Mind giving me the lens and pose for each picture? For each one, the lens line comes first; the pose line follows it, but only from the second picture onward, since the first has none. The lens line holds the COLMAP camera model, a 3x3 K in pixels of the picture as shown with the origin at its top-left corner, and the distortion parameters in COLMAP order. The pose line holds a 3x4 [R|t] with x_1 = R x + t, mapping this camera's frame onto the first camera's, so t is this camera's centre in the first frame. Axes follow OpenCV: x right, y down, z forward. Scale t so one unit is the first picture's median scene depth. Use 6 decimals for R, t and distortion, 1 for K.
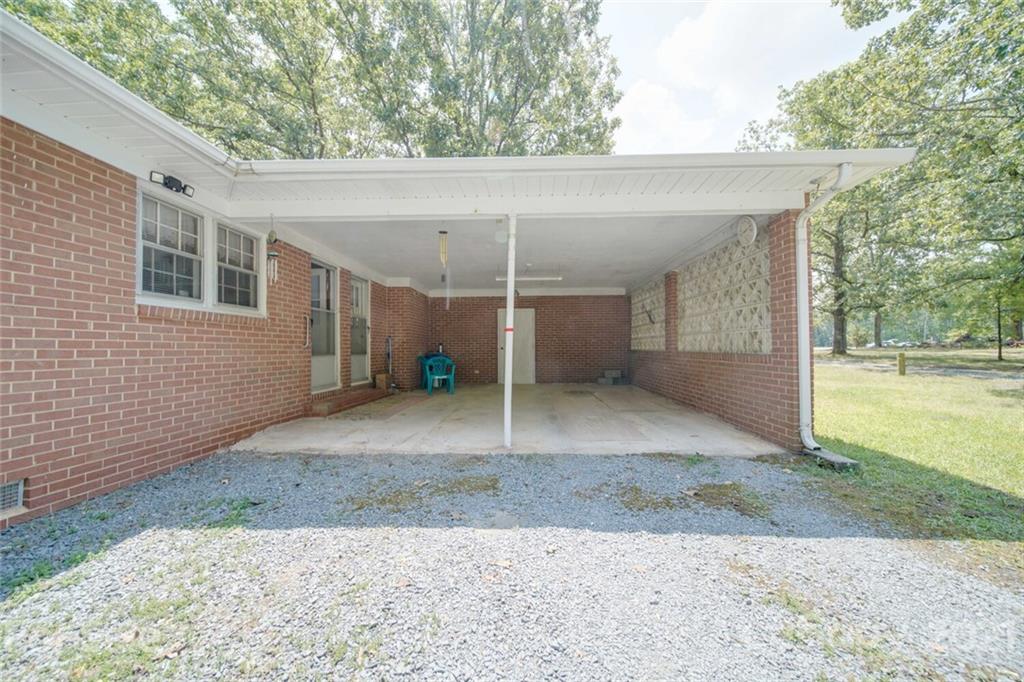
lens RADIAL K [[361.0, 0, 509.4], [0, 361.0, 341.5], [0, 0, 1]] dist [0.001903, -0.001738]
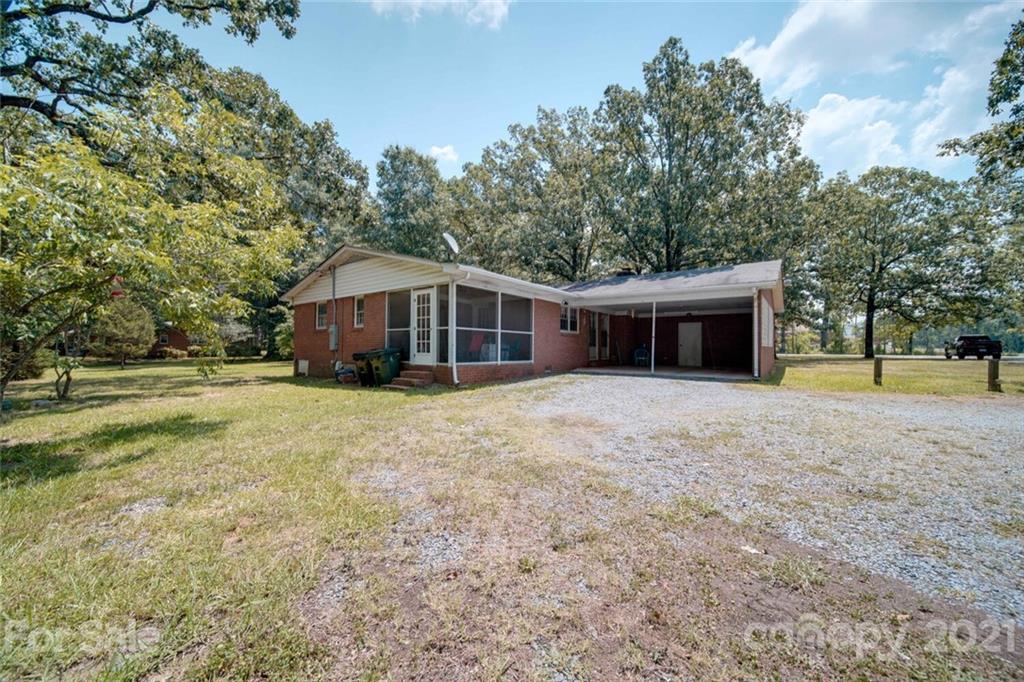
lens RADIAL K [[360.6, 0, 512.0], [0, 360.6, 341.0], [0, 0, 1]] dist [-0.016755, -0.000025]
pose [[0.818057, 0.004148, -0.575123, 0.620813], [-0.004953, 0.999988, 0.000167, 0.003559], [0.575116, 0.002712, 0.818067, -1.779585]]
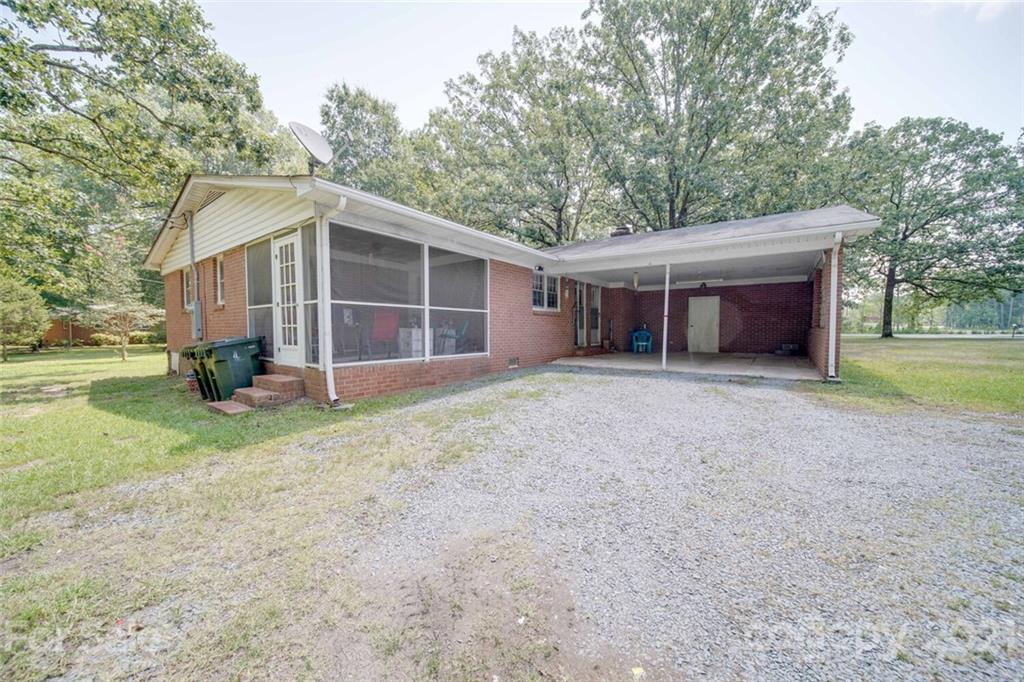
lens RADIAL K [[361.0, 0, 509.4], [0, 361.0, 341.5], [0, 0, 1]] dist [0.001903, -0.001738]
pose [[0.830506, 0.026409, -0.556383, 0.329613], [0.004508, 0.998524, 0.054125, -0.000579], [0.556991, -0.047459, 0.829161, -1.028047]]
